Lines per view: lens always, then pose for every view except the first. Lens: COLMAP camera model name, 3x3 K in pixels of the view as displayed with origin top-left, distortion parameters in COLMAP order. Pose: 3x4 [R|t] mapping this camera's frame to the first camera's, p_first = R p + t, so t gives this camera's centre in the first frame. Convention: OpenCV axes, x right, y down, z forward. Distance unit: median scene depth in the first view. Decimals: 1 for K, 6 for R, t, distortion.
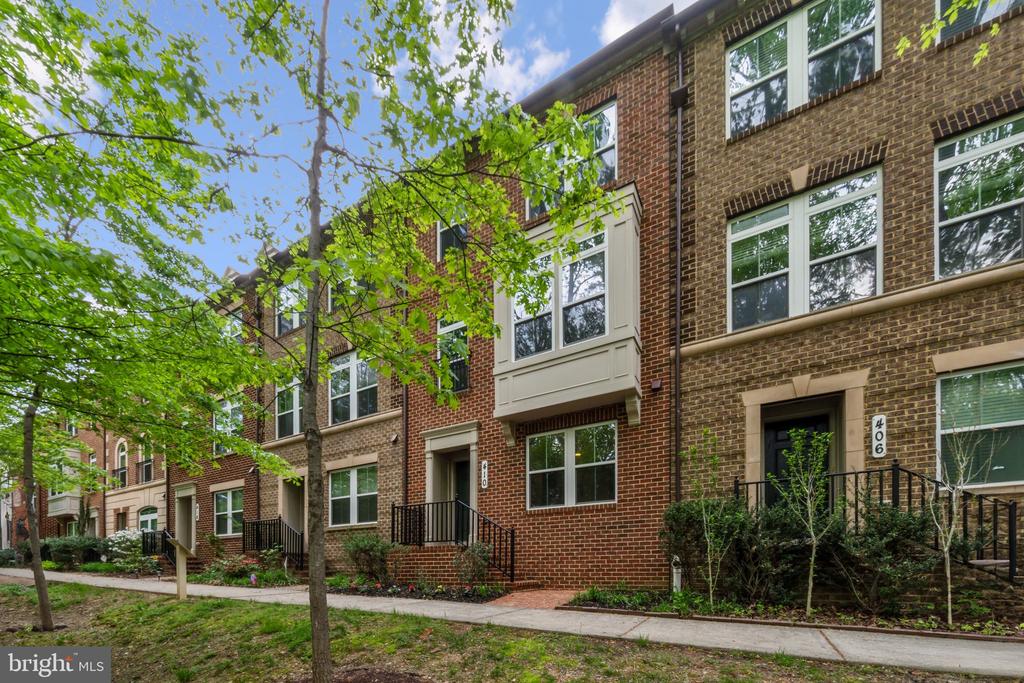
lens RADIAL K [[451.1, 0, 512.0], [0, 451.1, 341.5], [0, 0, 1]] dist [0.027253, -0.000235]
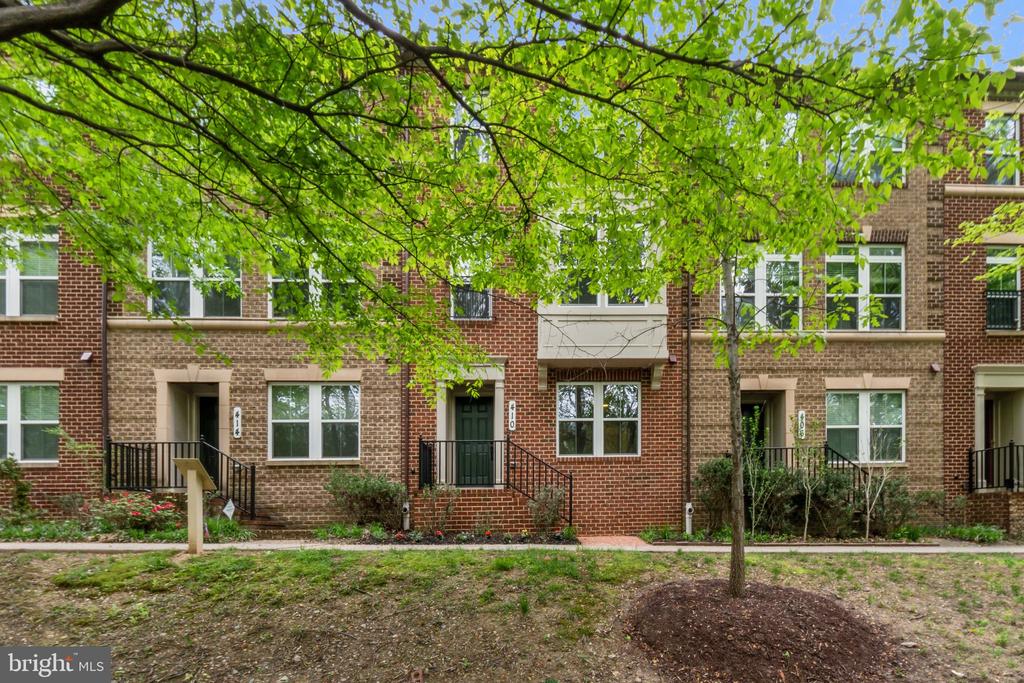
lens RADIAL K [[415.6, 0, 512.0], [0, 415.6, 341.5], [0, 0, 1]] dist [0.043775, 0.000099]
pose [[0.793821, 0.226688, 0.564323, -0.615590], [-0.263150, 0.964600, -0.017312, 0.180771], [-0.548270, -0.134760, 0.825372, 0.362505]]
